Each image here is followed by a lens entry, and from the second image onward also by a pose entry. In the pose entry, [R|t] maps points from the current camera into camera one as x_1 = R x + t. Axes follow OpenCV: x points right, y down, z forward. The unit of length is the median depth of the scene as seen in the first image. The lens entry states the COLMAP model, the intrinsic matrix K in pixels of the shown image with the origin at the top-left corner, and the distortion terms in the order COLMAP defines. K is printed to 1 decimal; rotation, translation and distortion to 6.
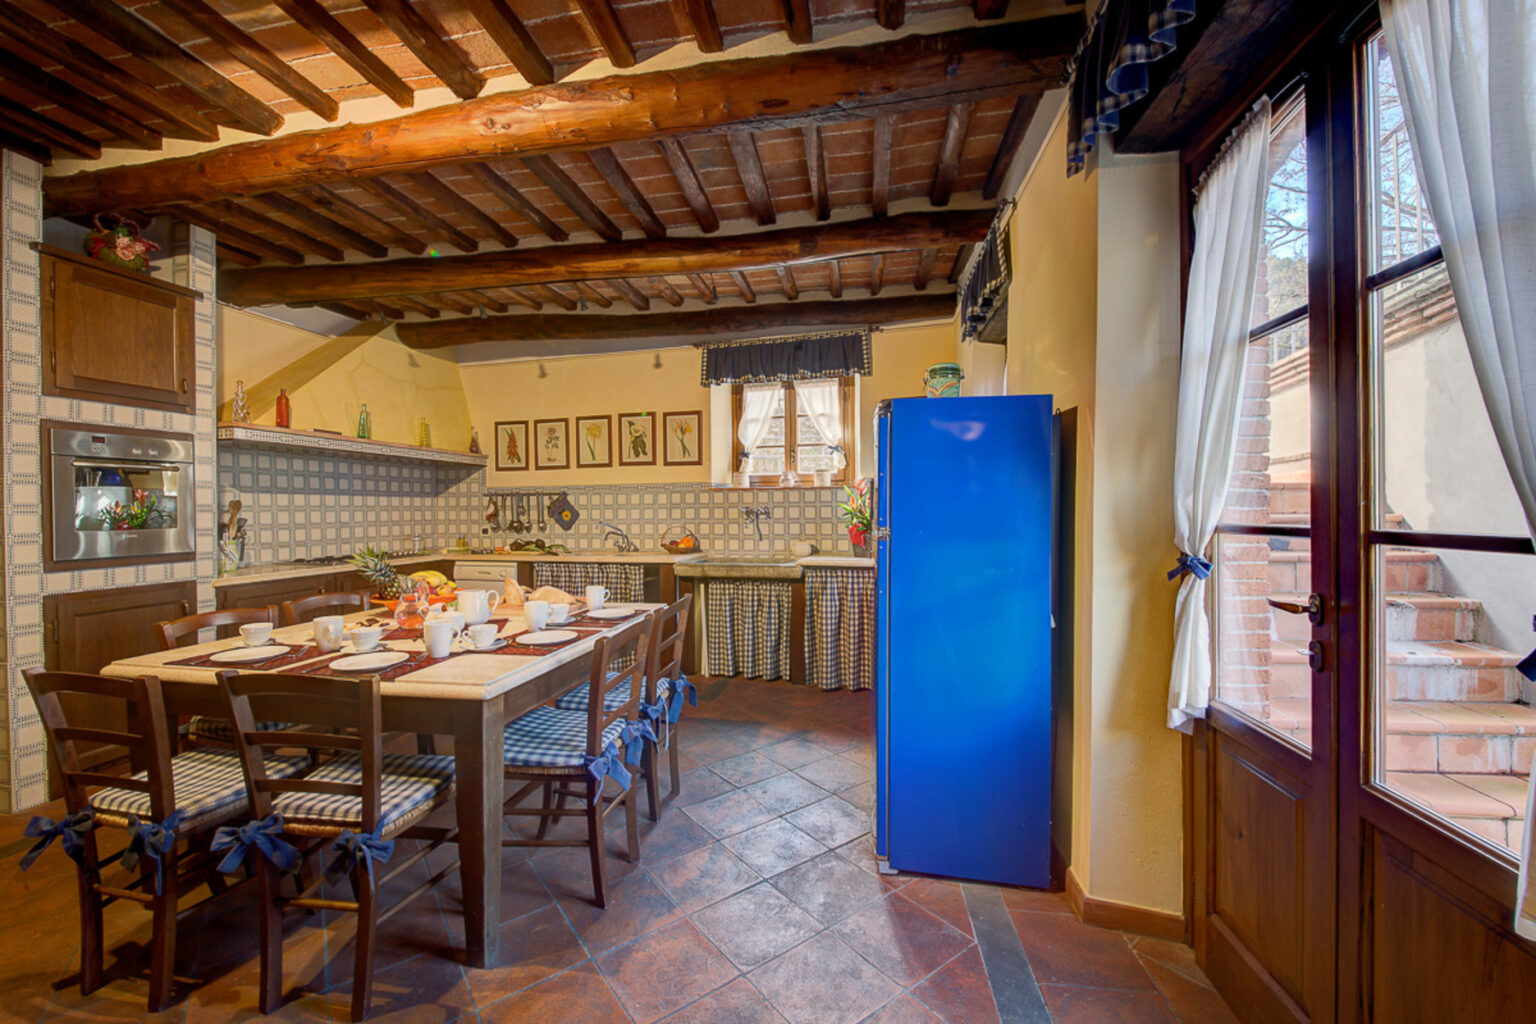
lens RADIAL K [[557.8, 0, 768.0], [0, 557.8, 513.4], [0, 0, 1]] dist [-0.001600, 0.000153]
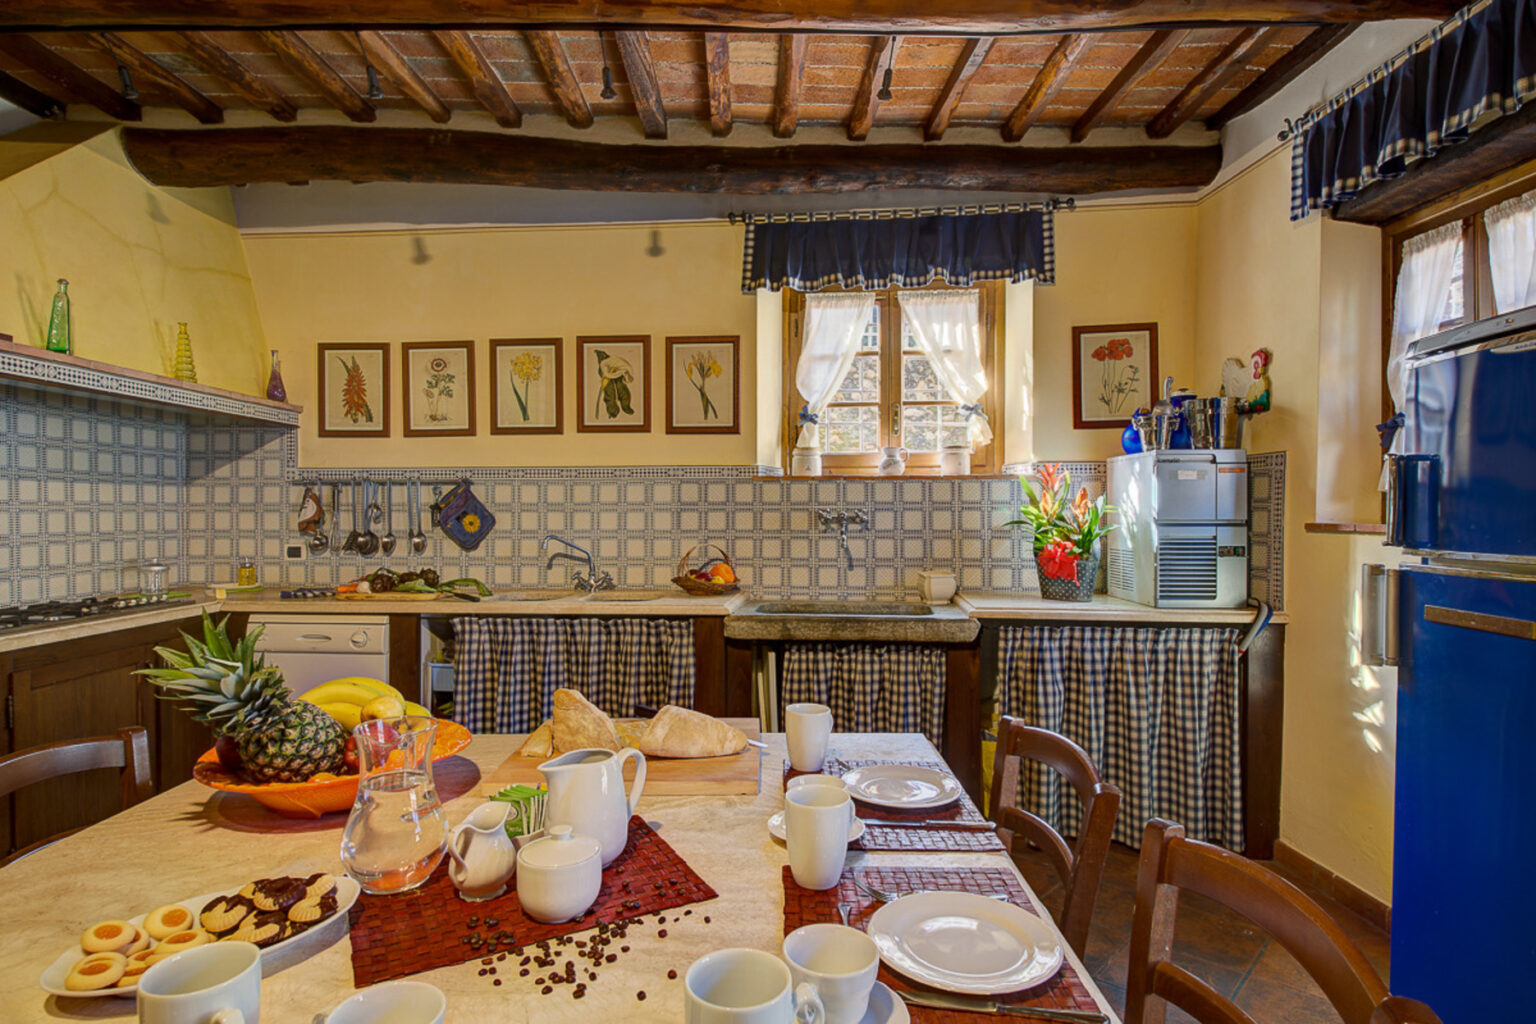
lens RADIAL K [[779.8, 0, 766.1], [0, 779.8, 512.1], [0, 0, 1]] dist [0.005385, -0.006105]
pose [[0.985342, 0.006922, 0.170451, -0.219181], [-0.005629, 0.999952, -0.008066, -0.002224], [-0.170498, 0.006989, 0.985333, 0.226167]]
